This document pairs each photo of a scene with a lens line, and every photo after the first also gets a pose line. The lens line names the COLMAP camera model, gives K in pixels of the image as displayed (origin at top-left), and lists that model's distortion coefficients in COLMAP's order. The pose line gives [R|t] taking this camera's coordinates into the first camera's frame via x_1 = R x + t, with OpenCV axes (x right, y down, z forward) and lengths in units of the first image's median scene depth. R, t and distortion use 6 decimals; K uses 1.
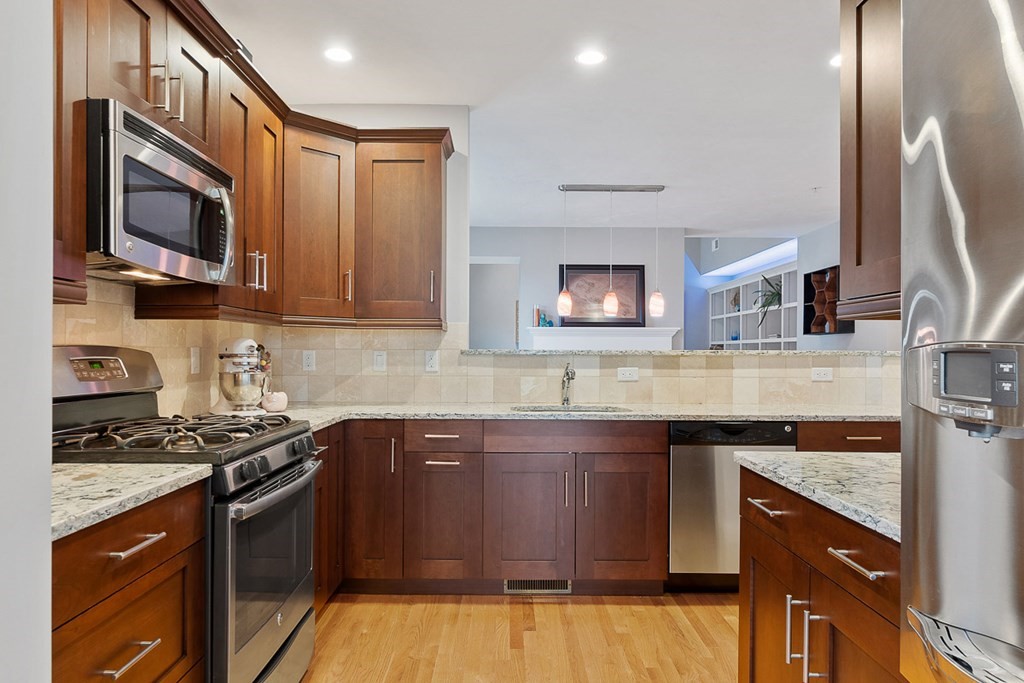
lens RADIAL K [[656.7, 0, 507.4], [0, 656.7, 343.6], [0, 0, 1]] dist [-0.003636, 0.004199]
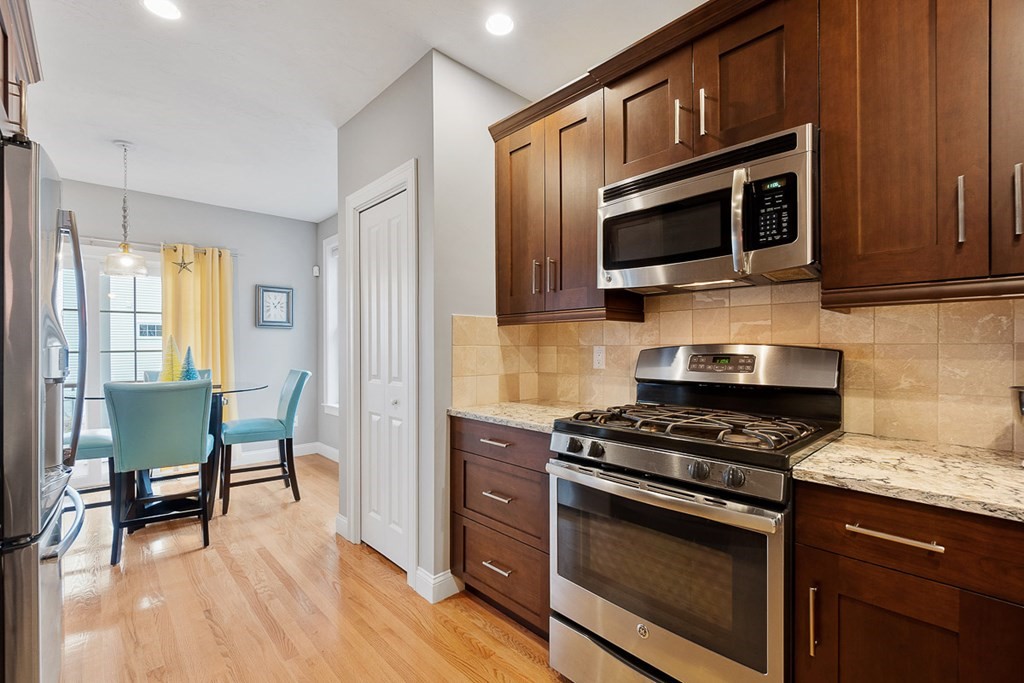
lens RADIAL K [[441.6, 0, 512.6], [0, 441.6, 346.6], [0, 0, 1]] dist [-0.003073, 0.000416]
pose [[-0.736089, -0.003943, -0.676873, 0.121458], [0.005418, 0.999917, -0.011717, 0.008497], [0.676863, -0.012292, -0.736007, 0.746233]]
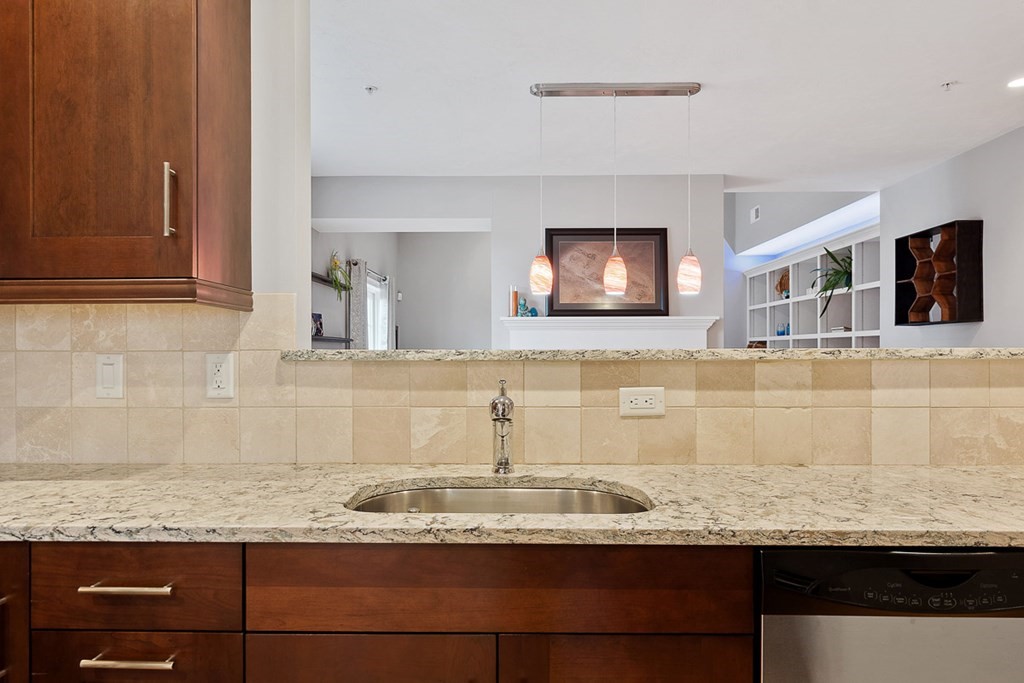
lens RADIAL K [[656.7, 0, 508.6], [0, 656.7, 344.4], [0, 0, 1]] dist [-0.003636, 0.004199]
pose [[0.999703, -0.006421, -0.023494, 0.100865], [0.006463, 0.999978, 0.001737, 0.005019], [0.023482, -0.001889, 0.999722, 0.536278]]
